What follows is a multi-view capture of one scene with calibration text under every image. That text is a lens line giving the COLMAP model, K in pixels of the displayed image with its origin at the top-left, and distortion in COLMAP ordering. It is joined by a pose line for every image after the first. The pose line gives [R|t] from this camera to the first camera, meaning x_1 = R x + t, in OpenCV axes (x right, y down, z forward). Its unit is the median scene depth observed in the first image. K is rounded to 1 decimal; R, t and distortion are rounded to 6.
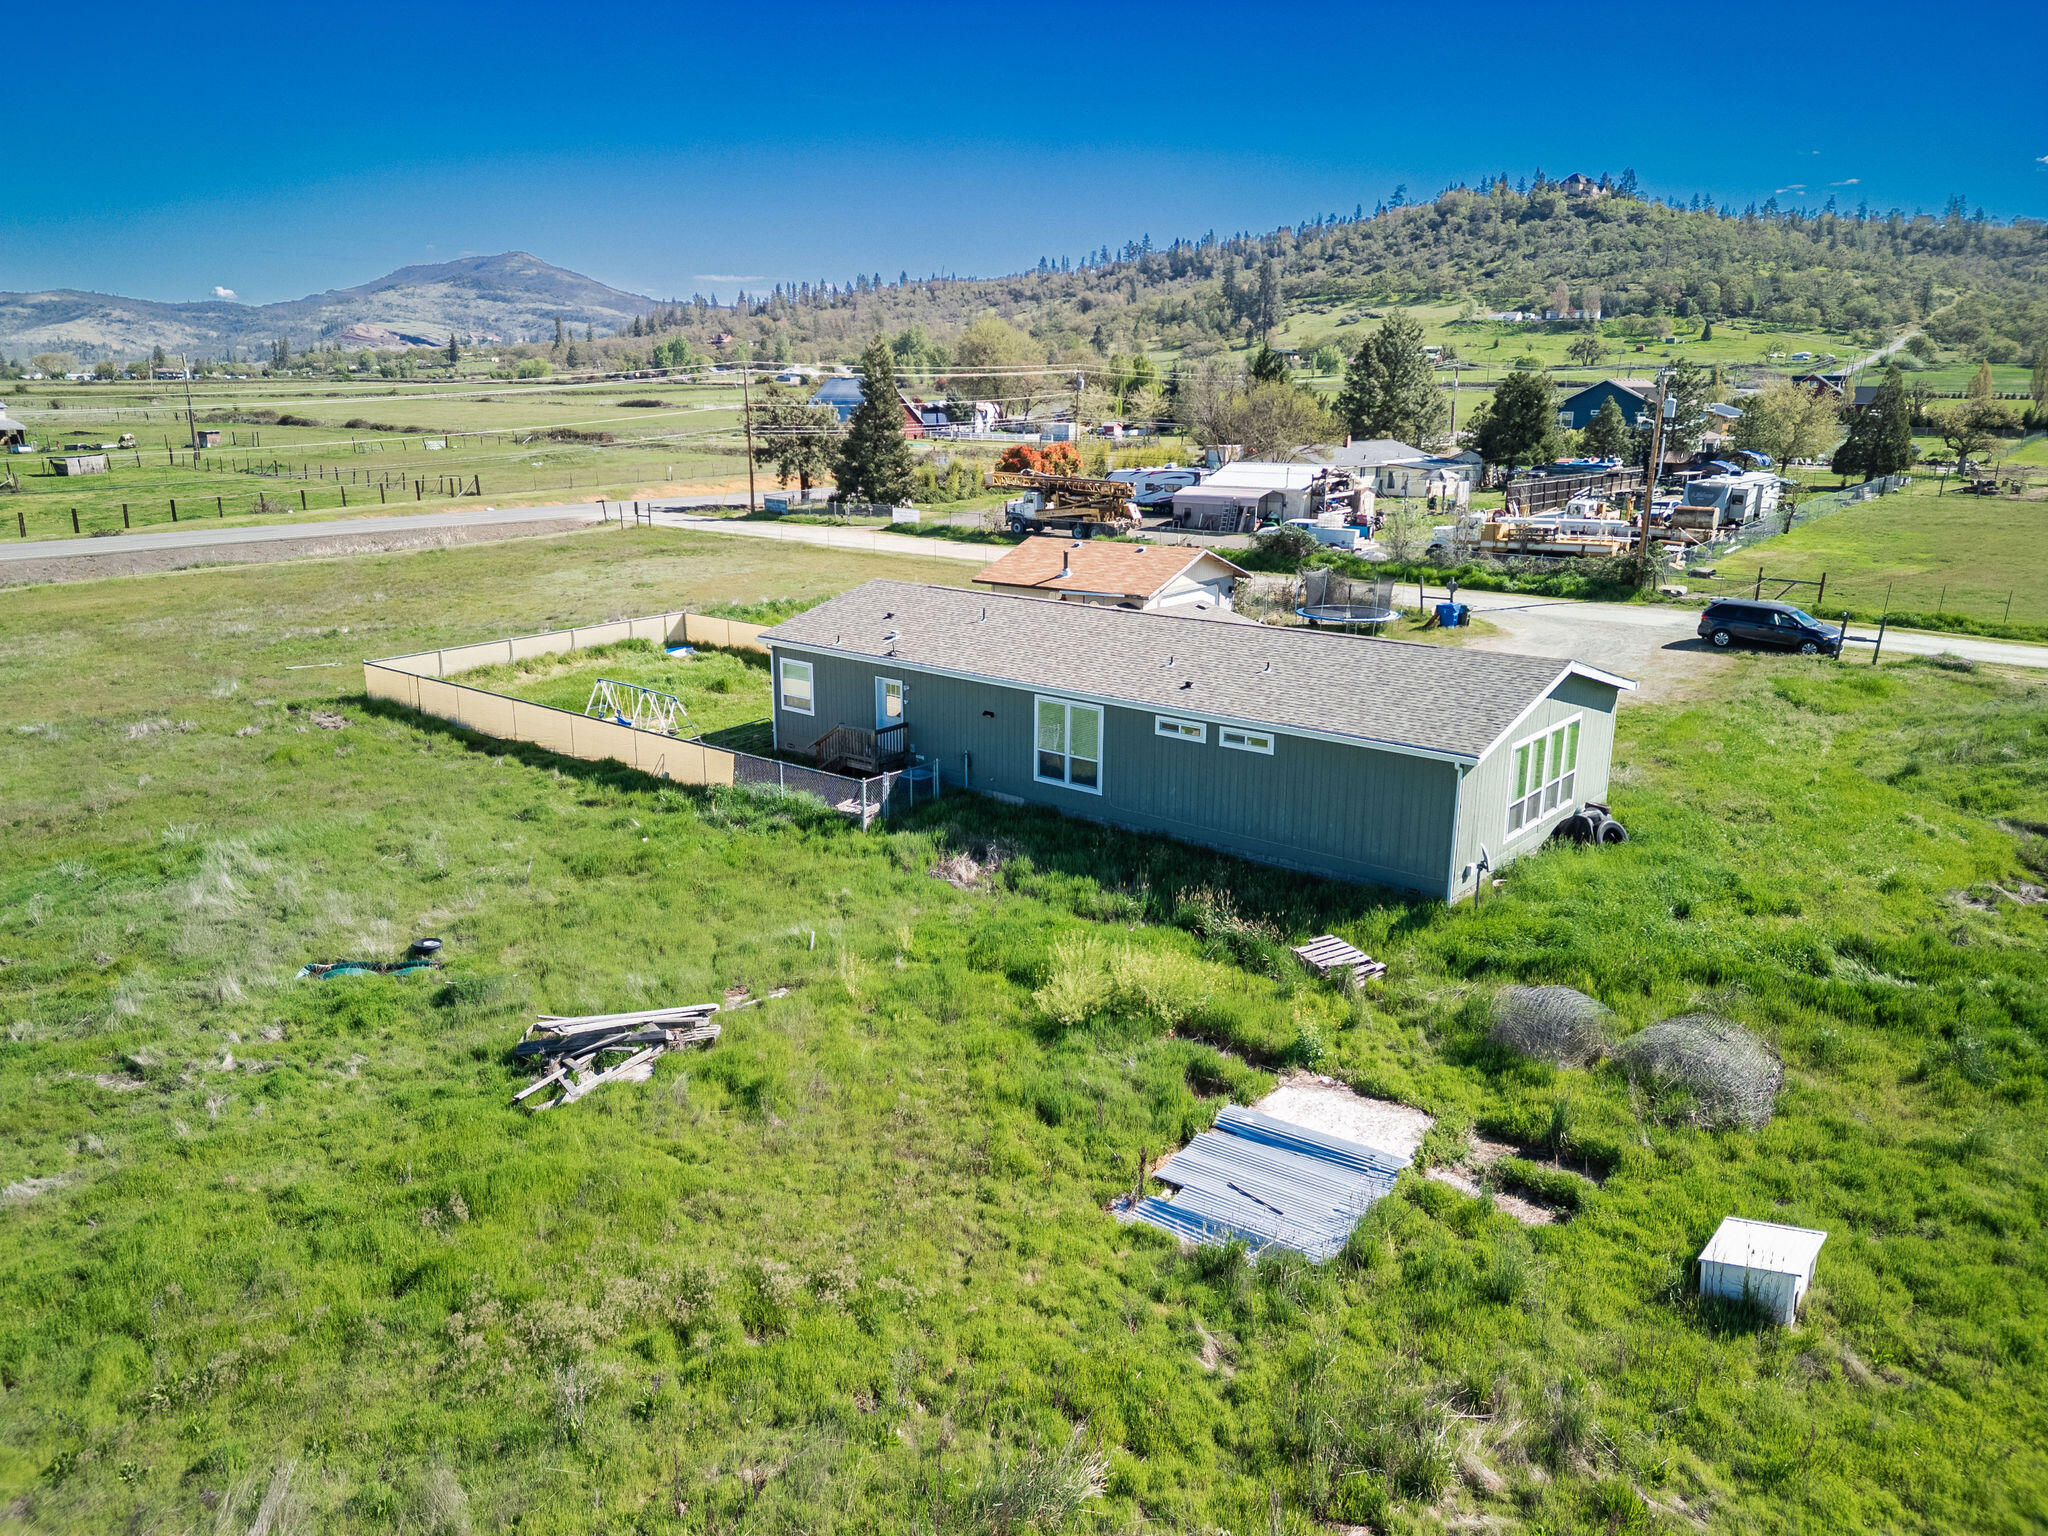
lens RADIAL K [[1421.3, 0, 1020.5], [0, 1421.3, 765.2], [0, 0, 1]] dist [0.075681, -0.070206]
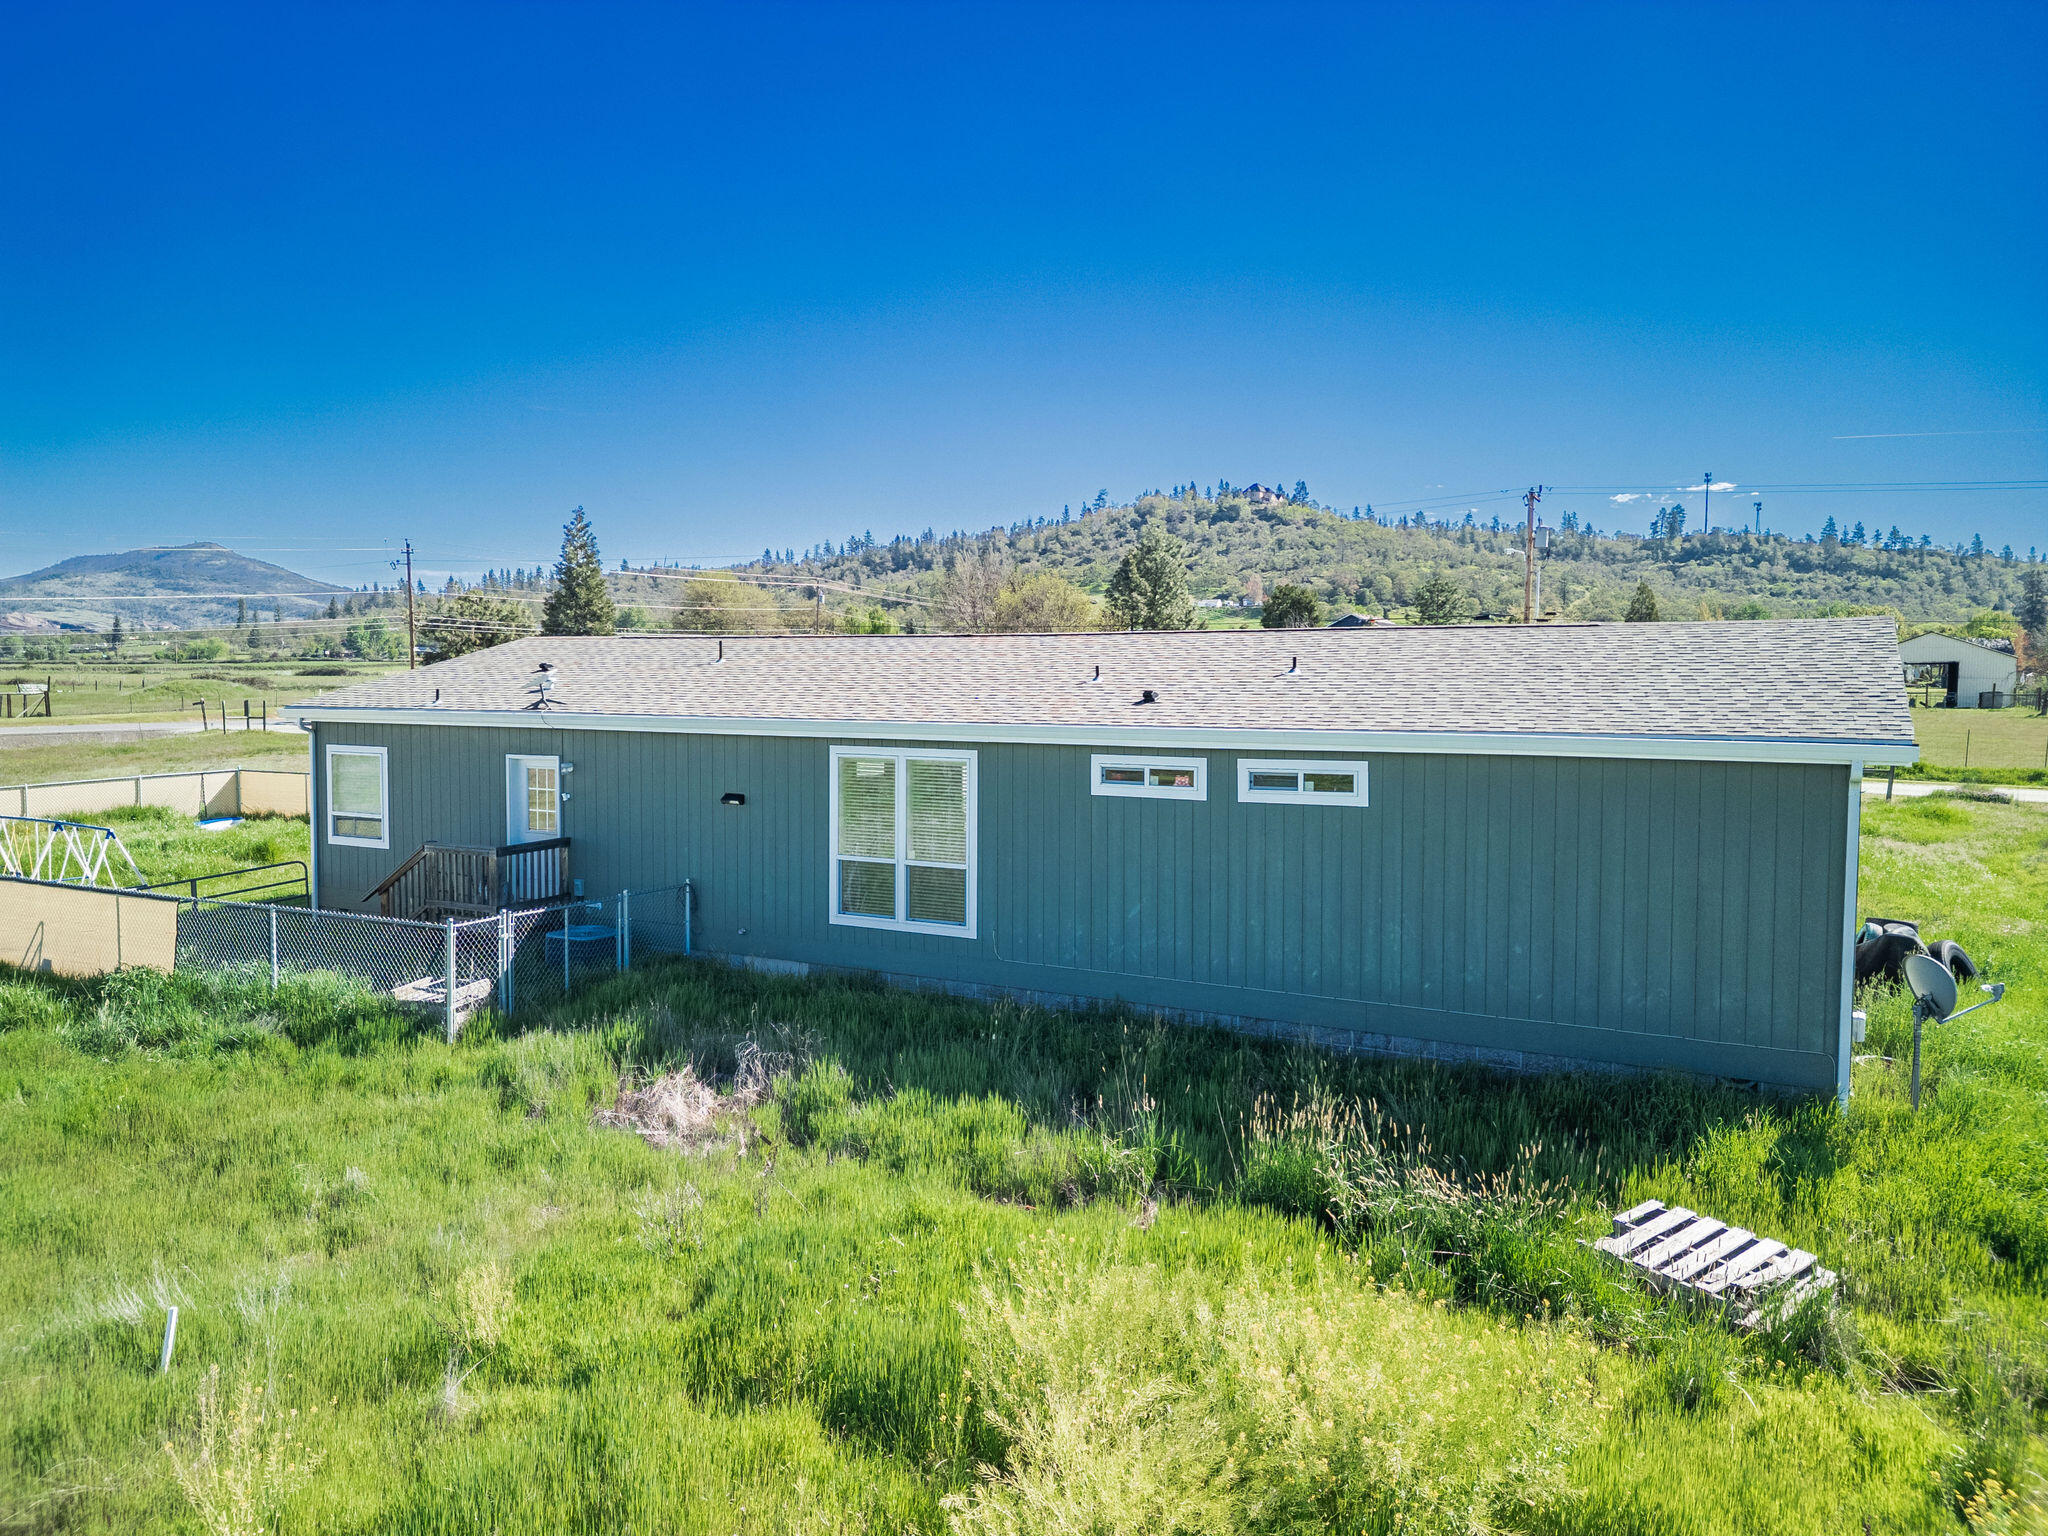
lens RADIAL K [[1418.3, 0, 1019.6], [0, 1418.3, 774.3], [0, 0, 1]] dist [0.089614, -0.095081]
pose [[0.982113, -0.013587, 0.187803, -0.011845], [0.049162, 0.981300, -0.186099, 0.036875], [-0.181763, 0.192003, 0.964415, 0.335356]]
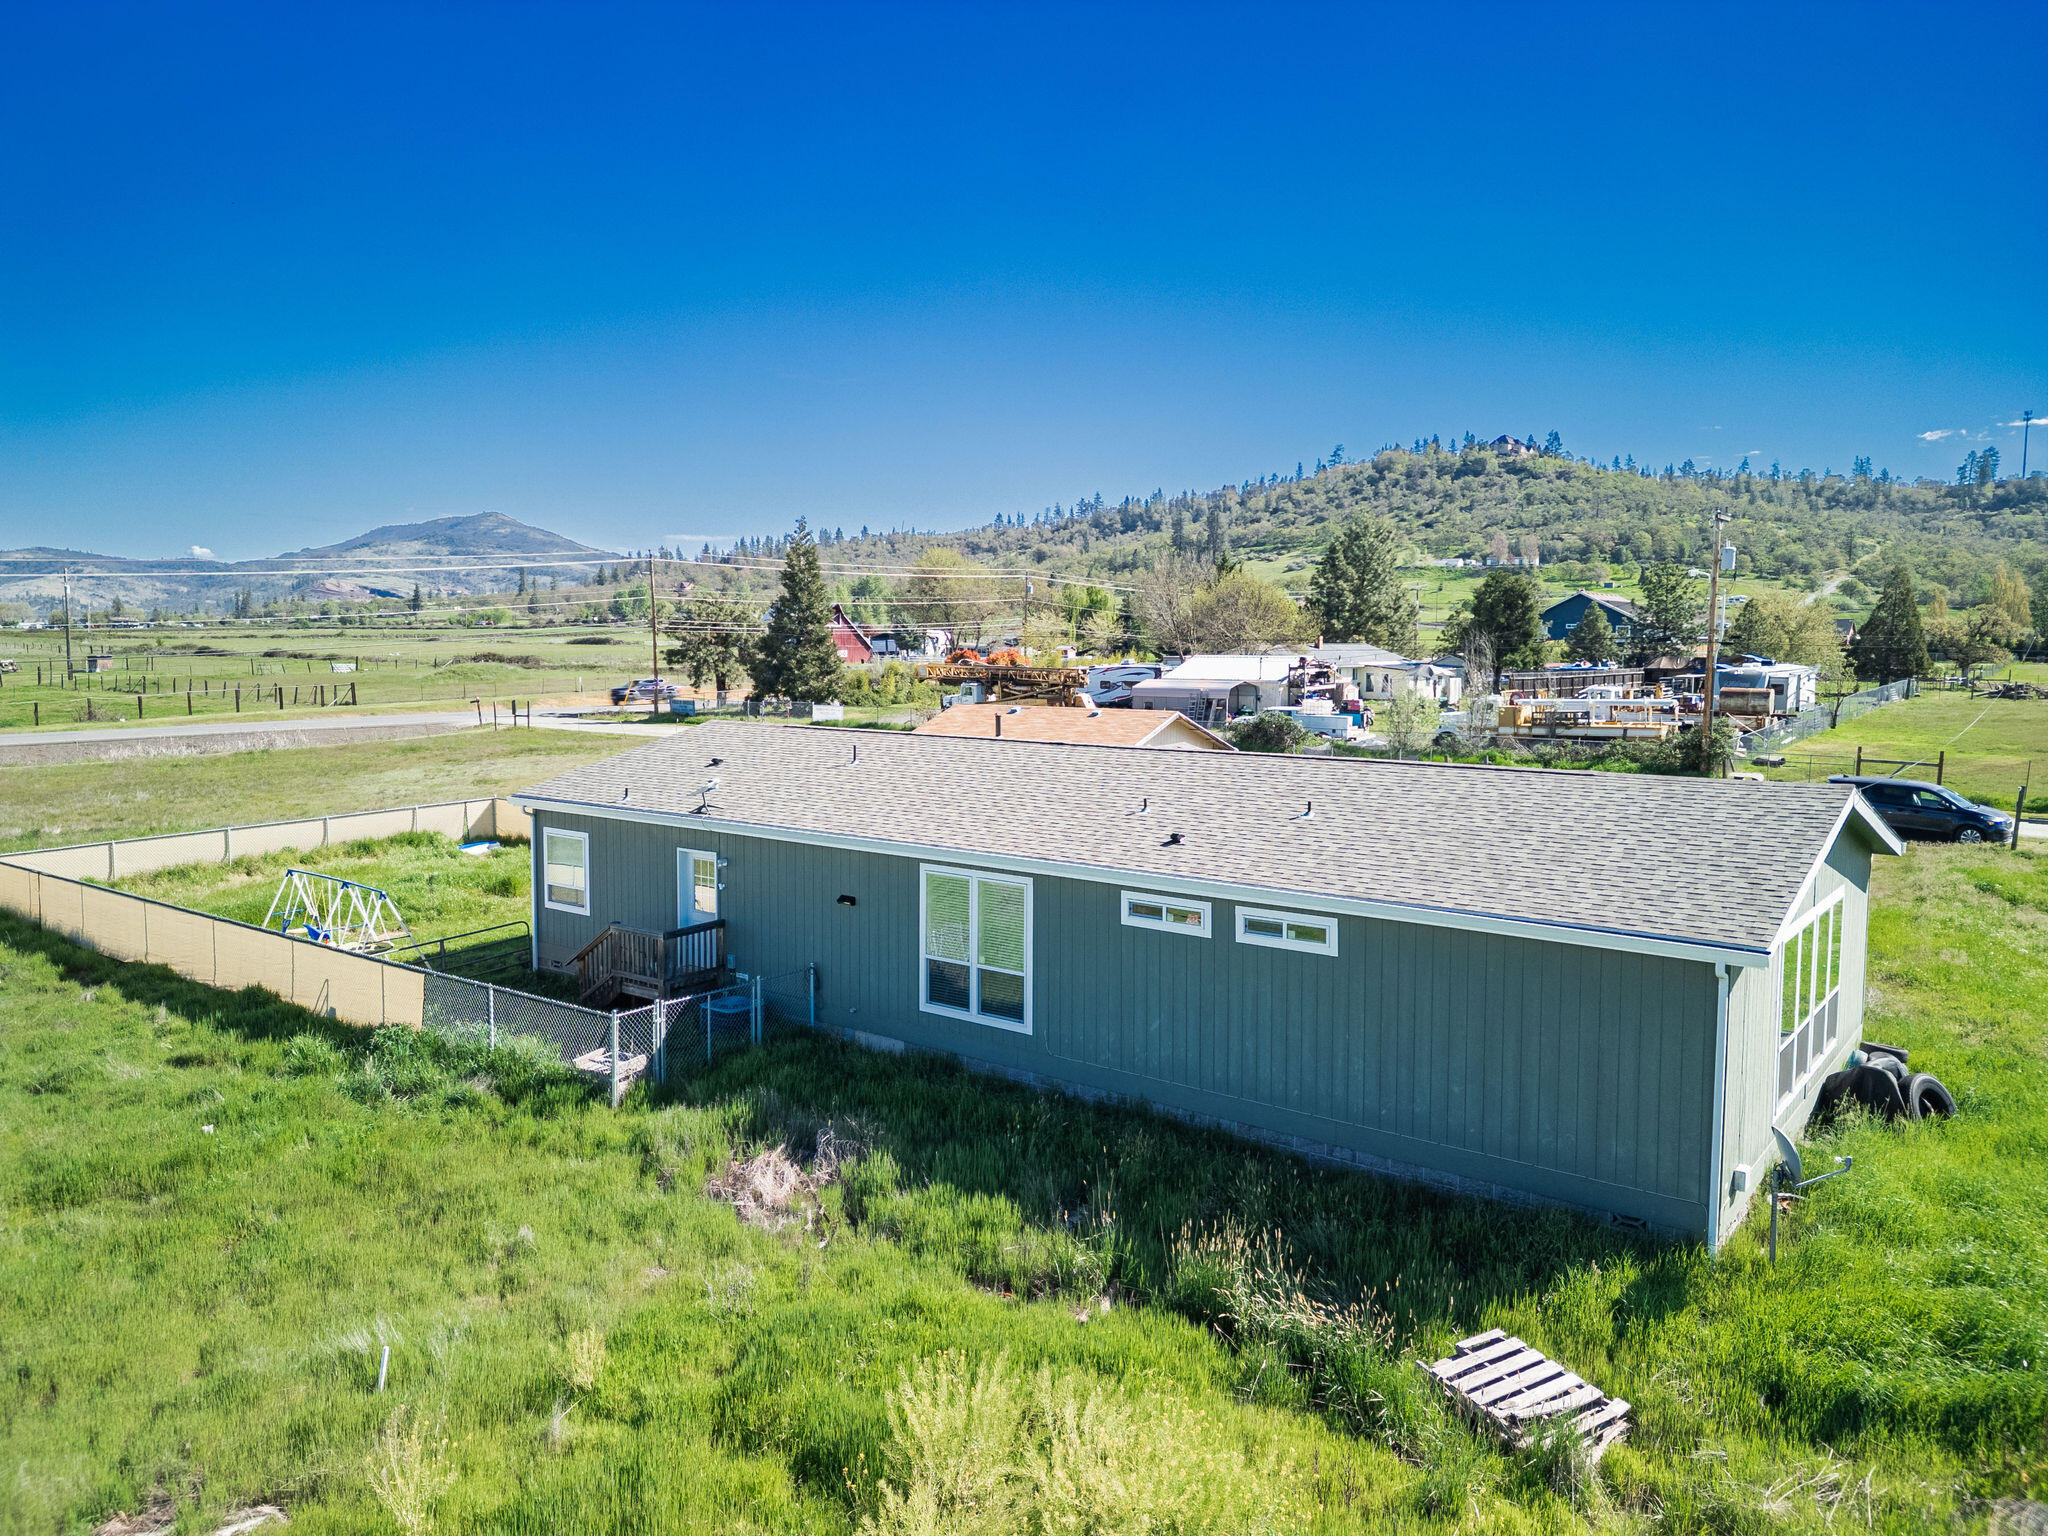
lens RADIAL K [[1421.3, 0, 1020.5], [0, 1421.3, 765.2], [0, 0, 1]] dist [0.075681, -0.070206]
pose [[0.999594, -0.004432, 0.028156, 0.023843], [0.009108, 0.985707, -0.168220, 0.006676], [-0.027008, 0.168408, 0.985347, 0.264252]]
